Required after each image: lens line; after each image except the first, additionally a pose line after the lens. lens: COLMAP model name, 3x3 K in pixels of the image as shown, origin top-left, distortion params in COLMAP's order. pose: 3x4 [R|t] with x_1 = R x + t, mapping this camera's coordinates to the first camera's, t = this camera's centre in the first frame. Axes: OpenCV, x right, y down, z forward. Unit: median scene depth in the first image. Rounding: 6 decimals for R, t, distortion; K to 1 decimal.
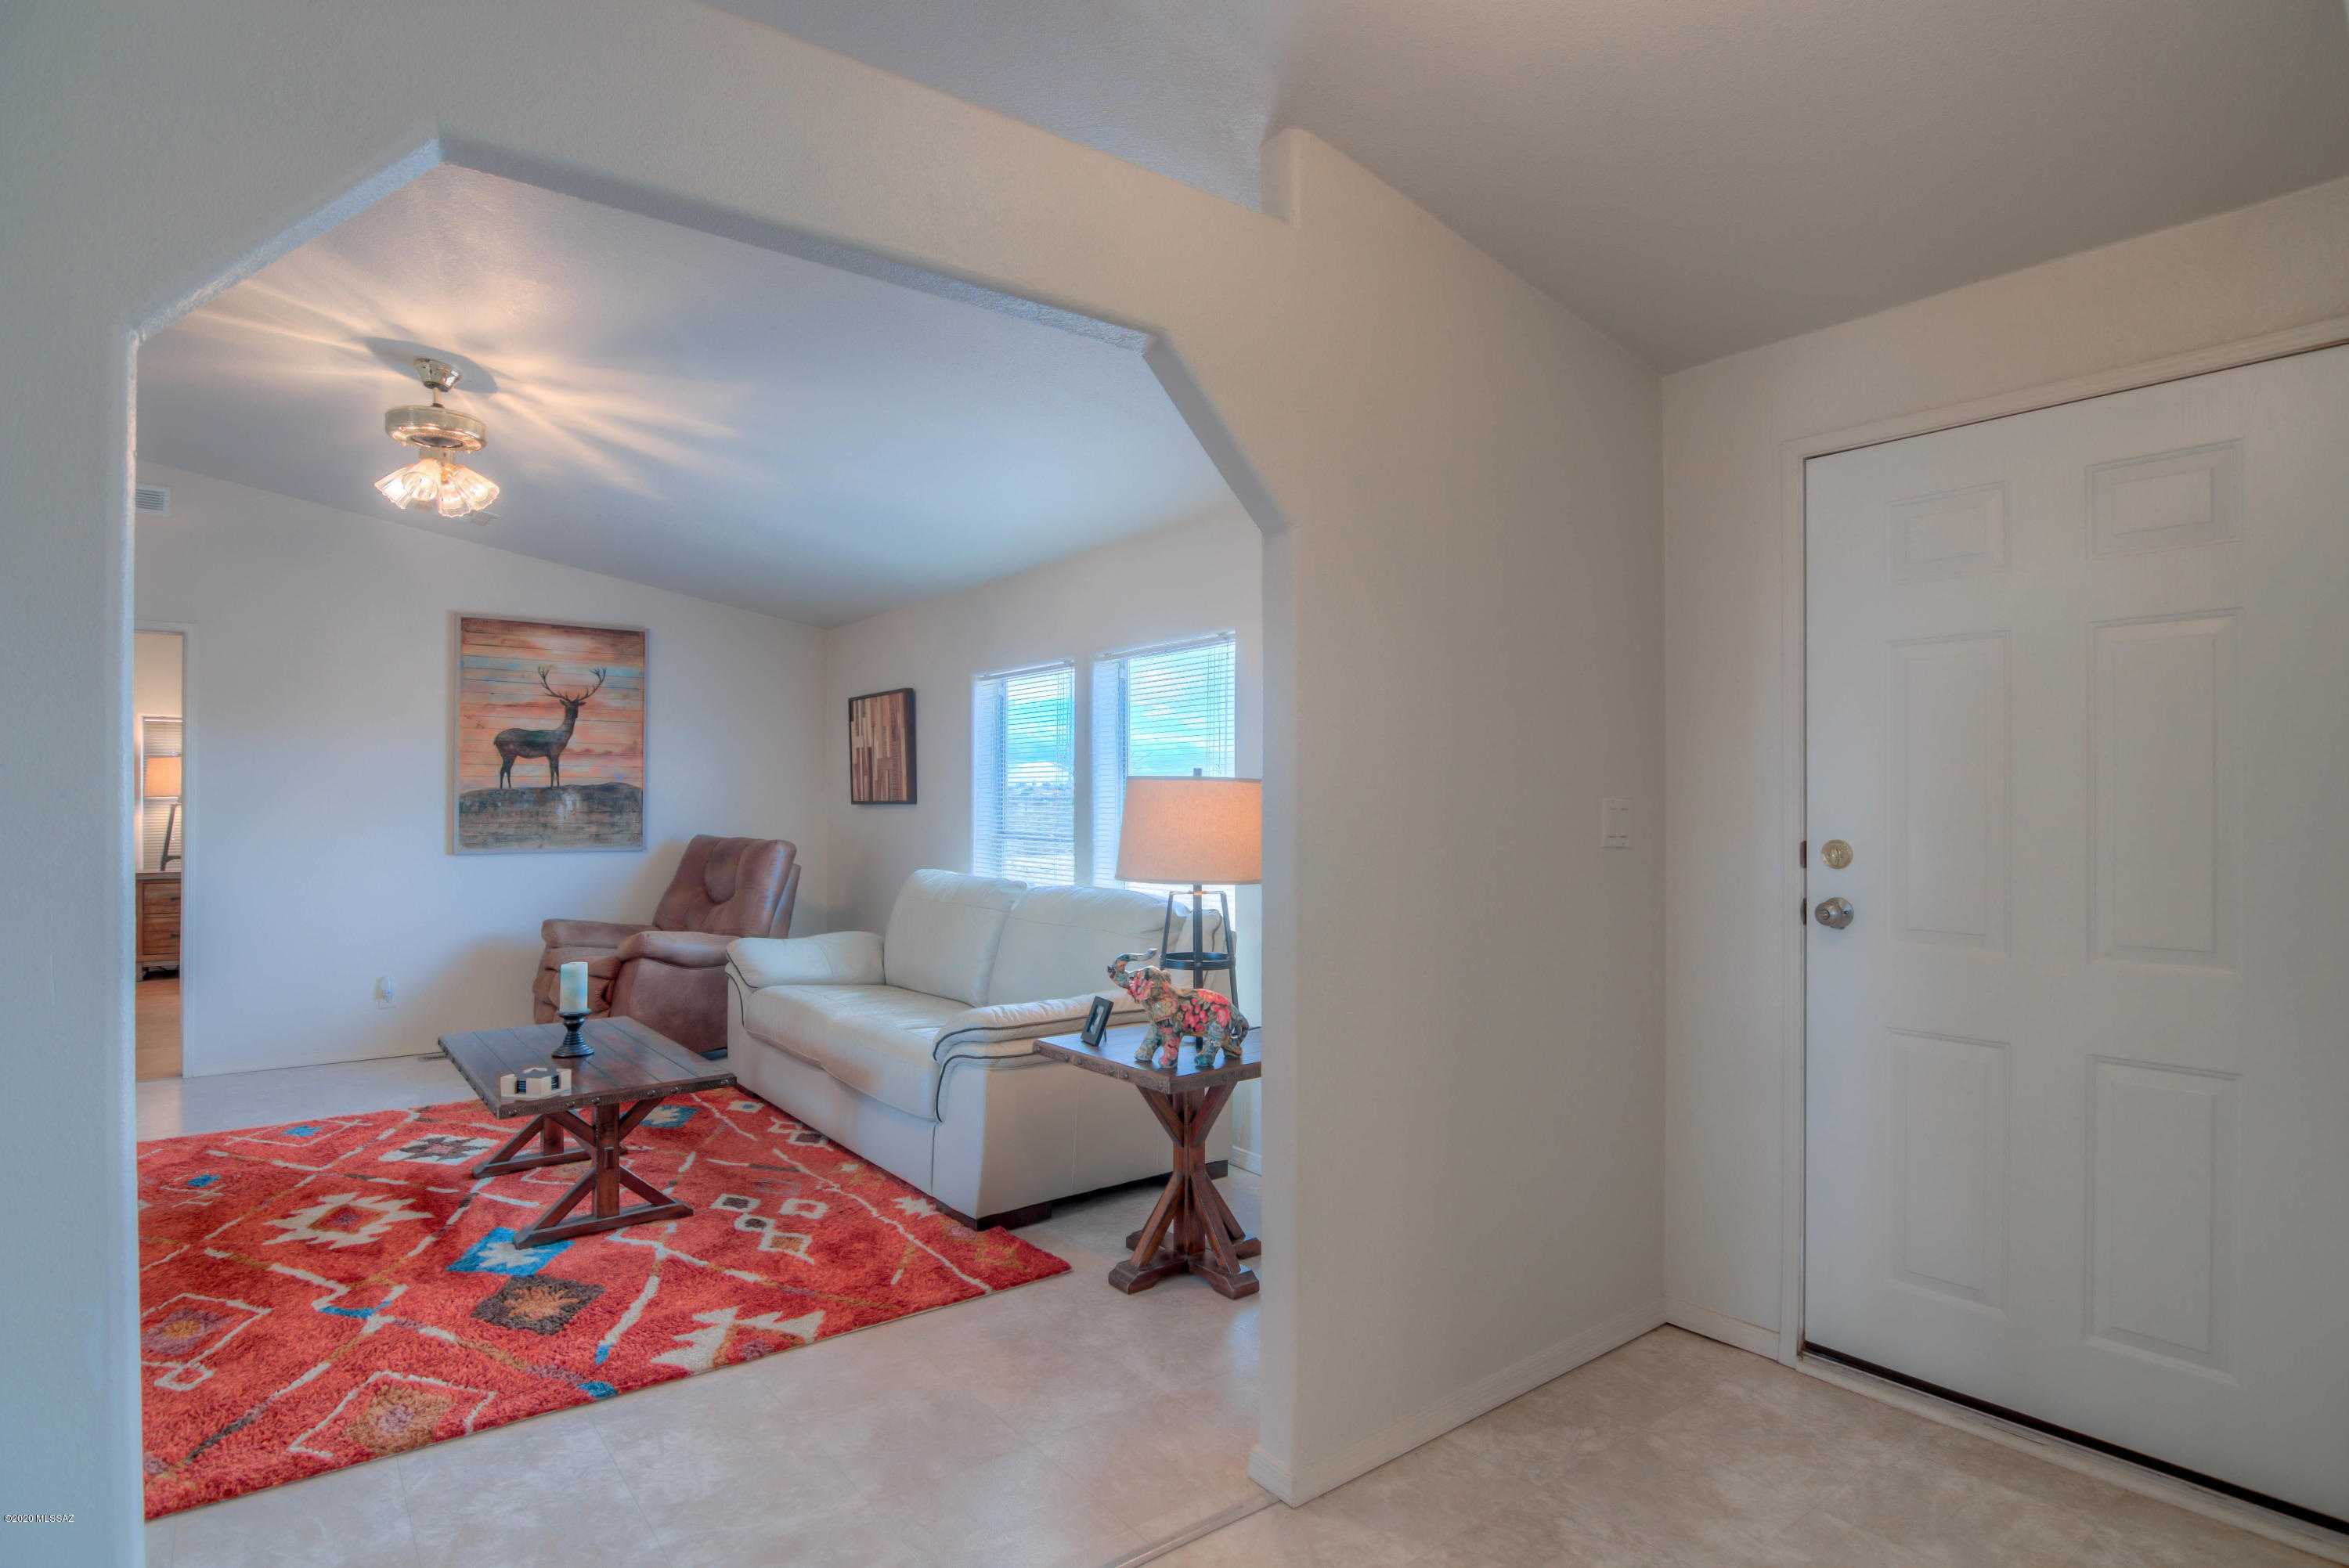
lens RADIAL K [[1220.4, 0, 1190.5], [0, 1220.4, 796.2], [0, 0, 1]] dist [-0.004372, -0.009213]
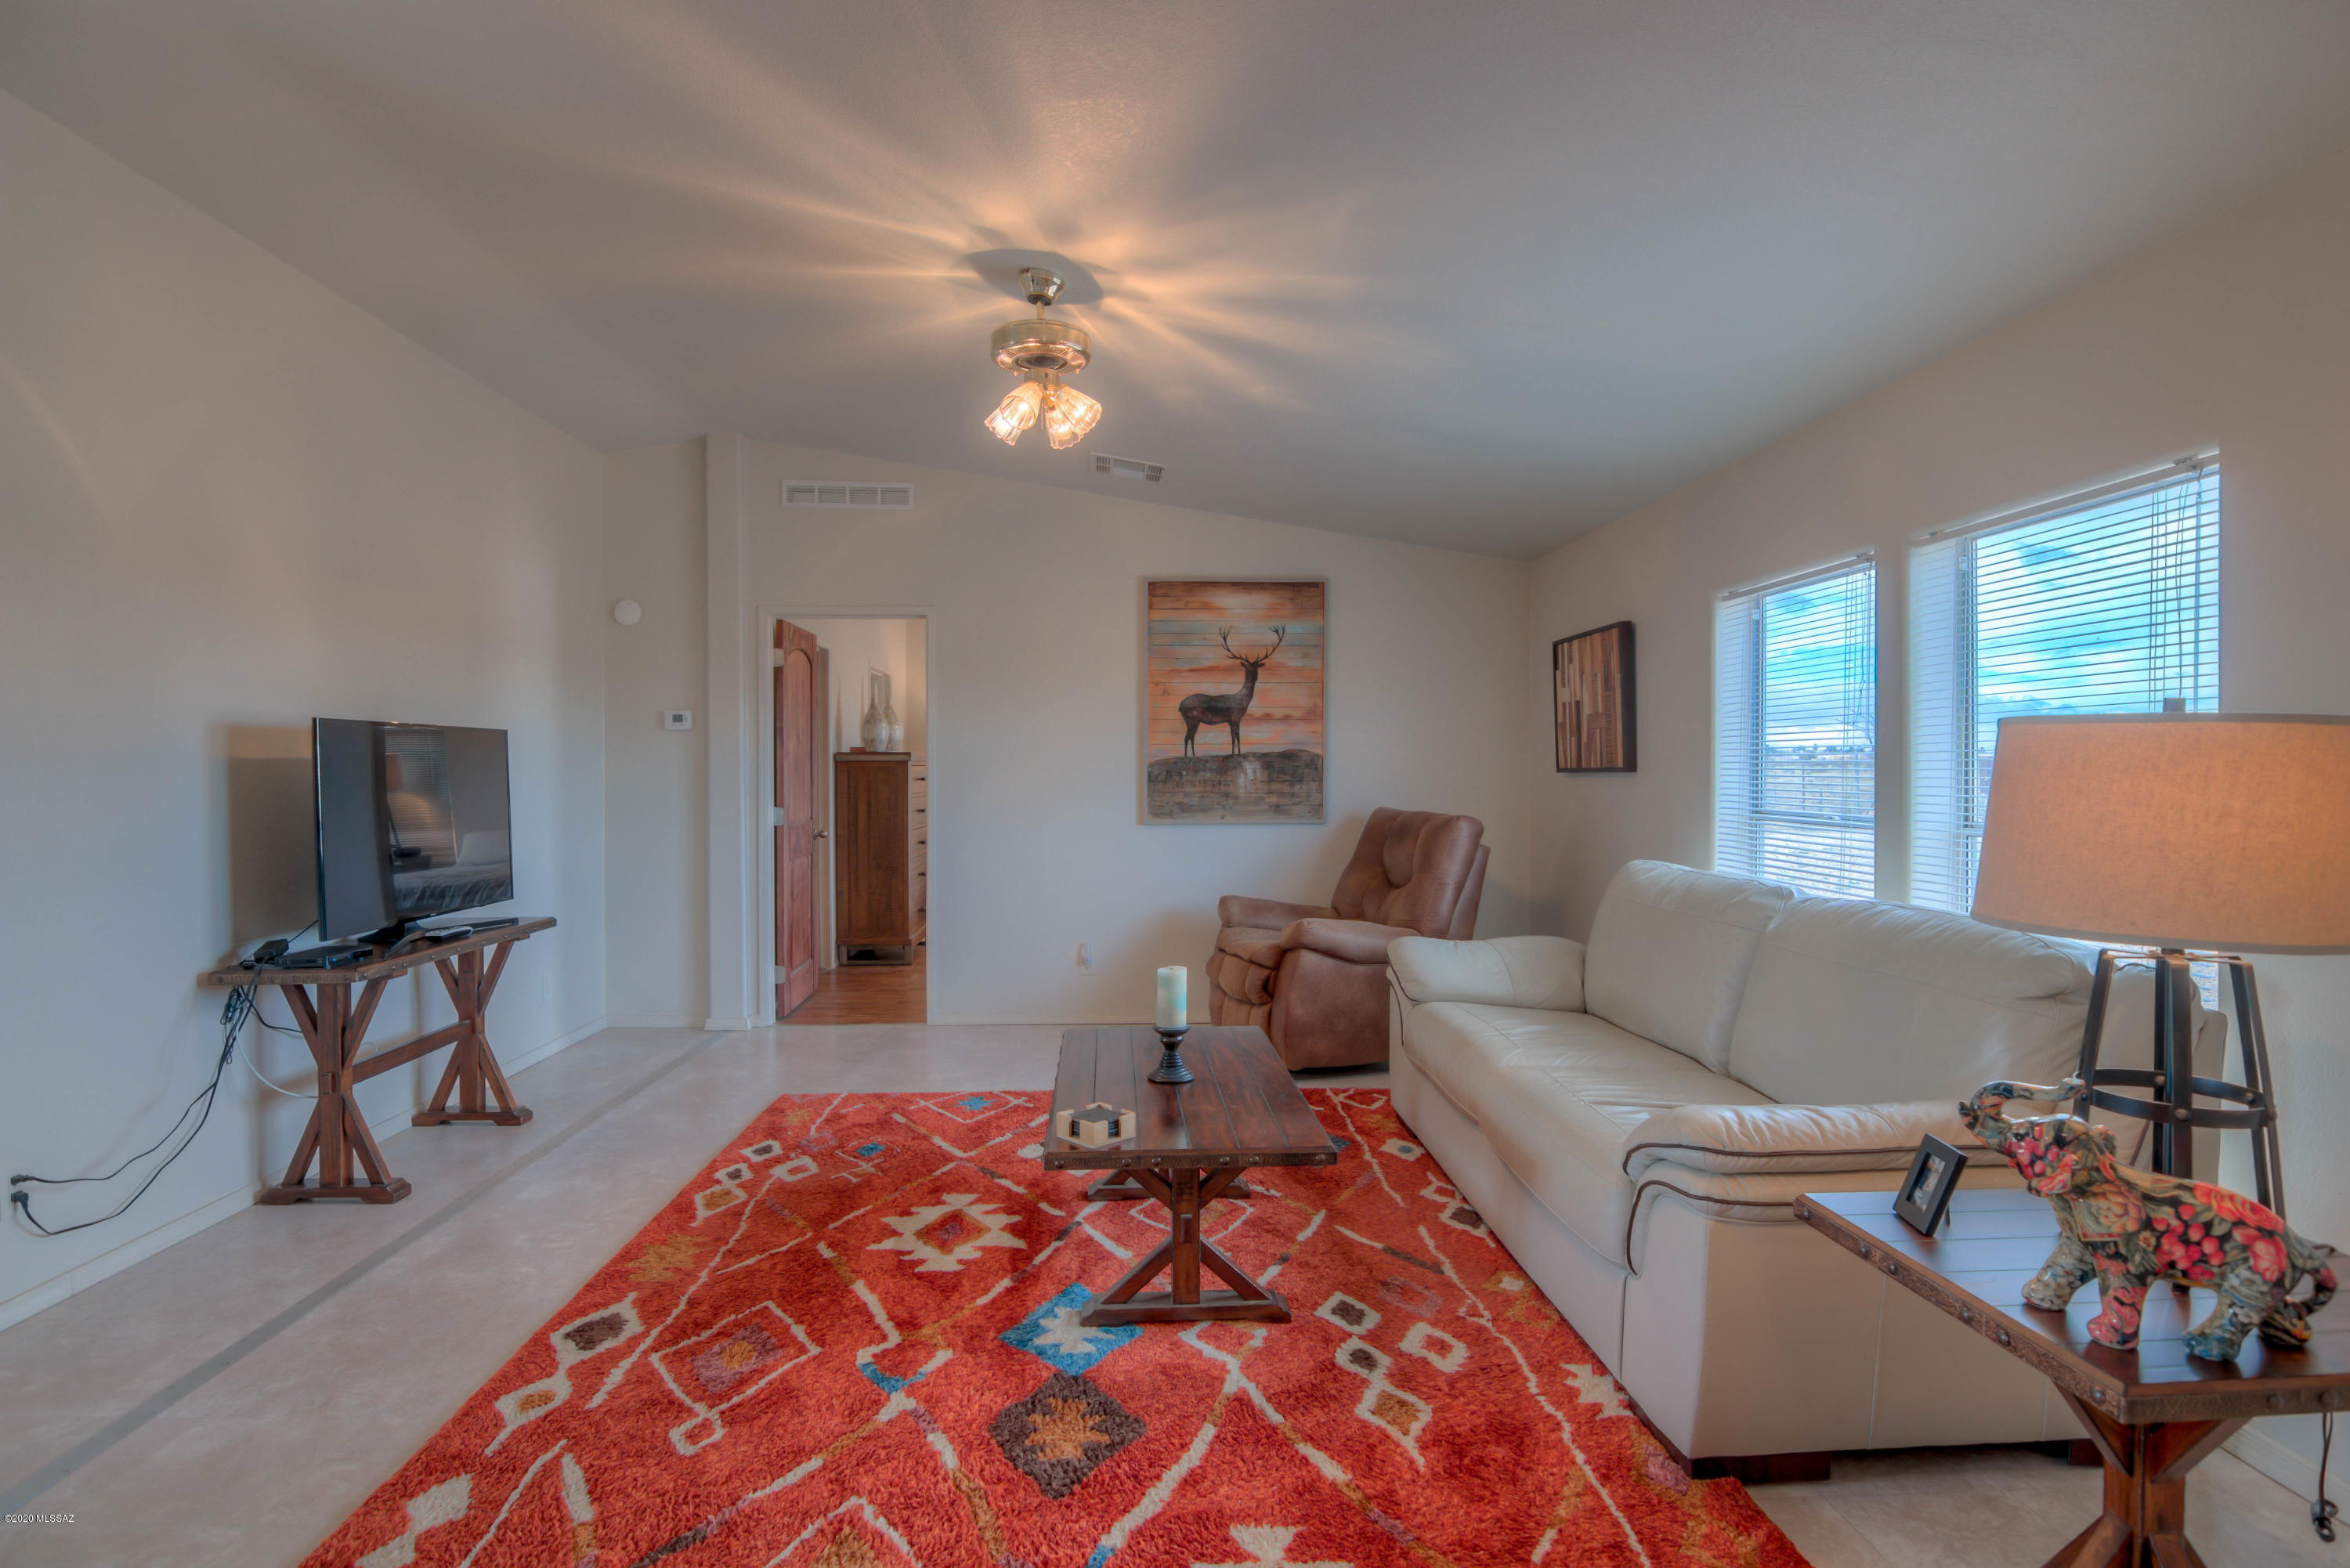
lens RADIAL K [[1221.0, 0, 1155.0], [0, 1221.0, 777.7], [0, 0, 1]] dist [-0.004372, -0.009213]
pose [[0.811292, 0.000888, -0.584640, -0.023165], [0.005833, 0.999937, 0.009613, 0.000895], [0.584612, -0.011209, 0.811236, 0.214624]]
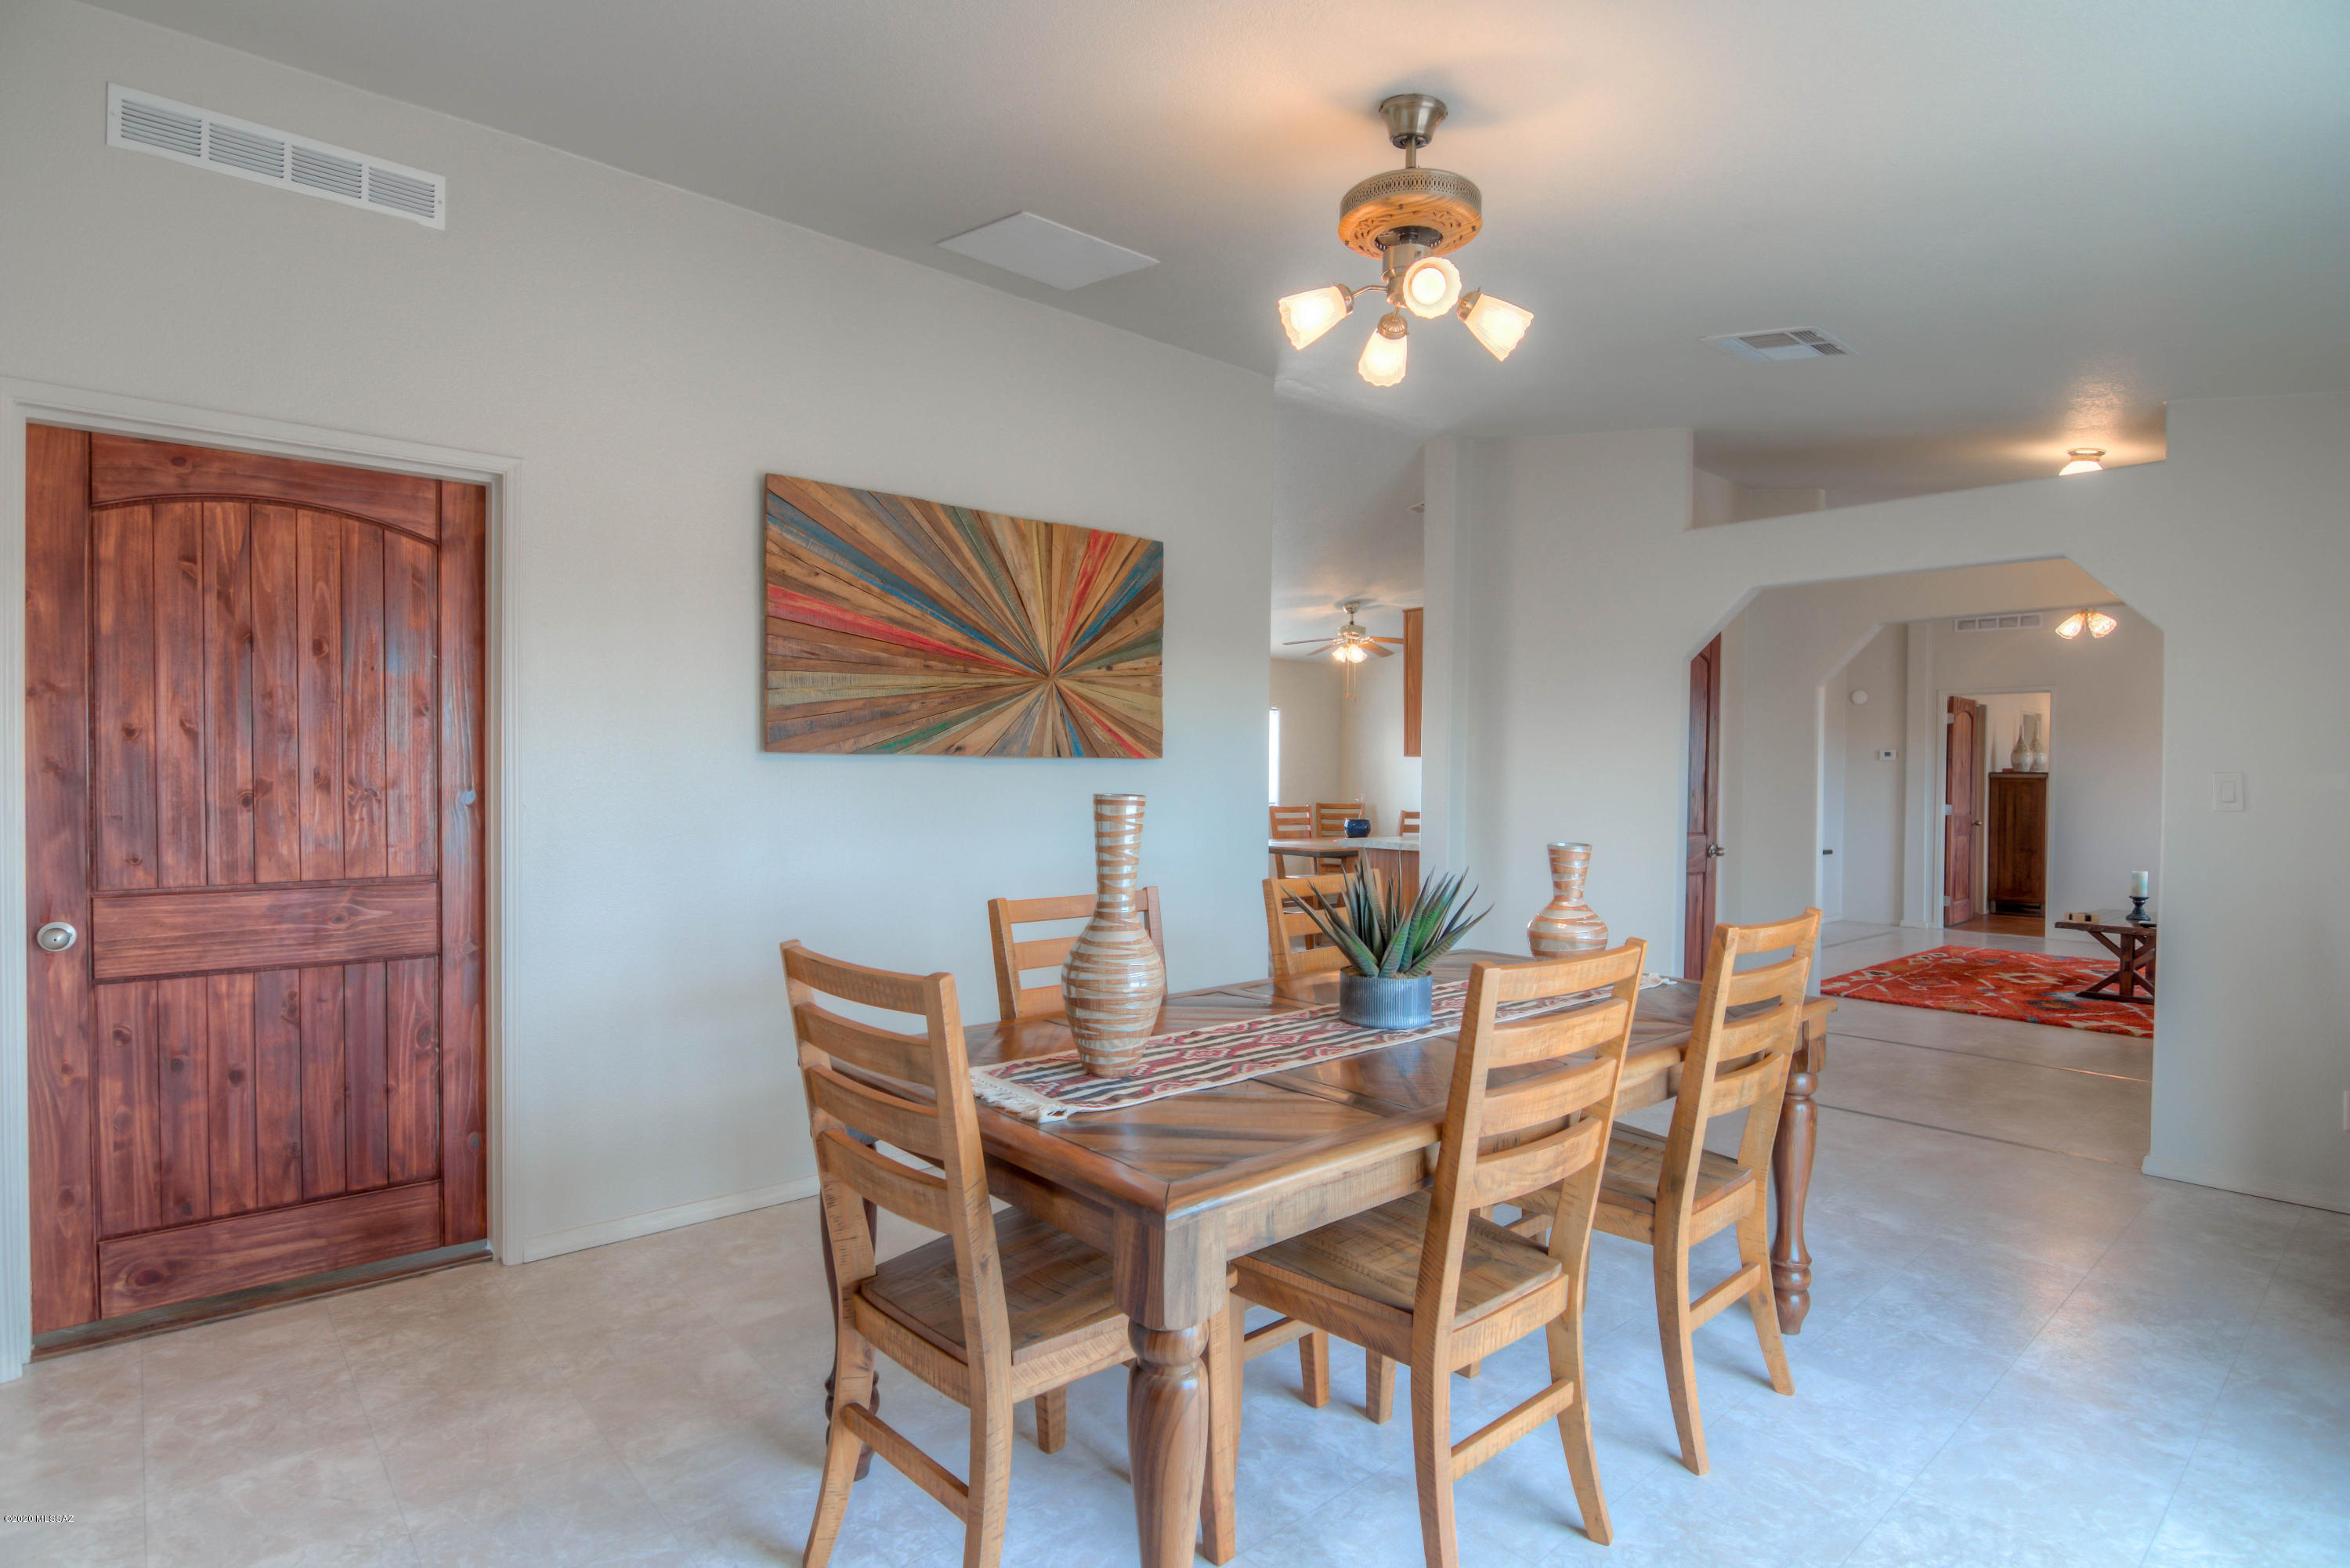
lens RADIAL K [[1221.0, 0, 1164.4], [0, 1221.0, 783.4], [0, 0, 1]] dist [-0.004372, -0.009213]
pose [[0.076732, 0.008303, -0.997017, 0.811342], [-0.007920, 0.999939, 0.007717, -0.002089], [0.997020, 0.007304, 0.076793, -0.421995]]
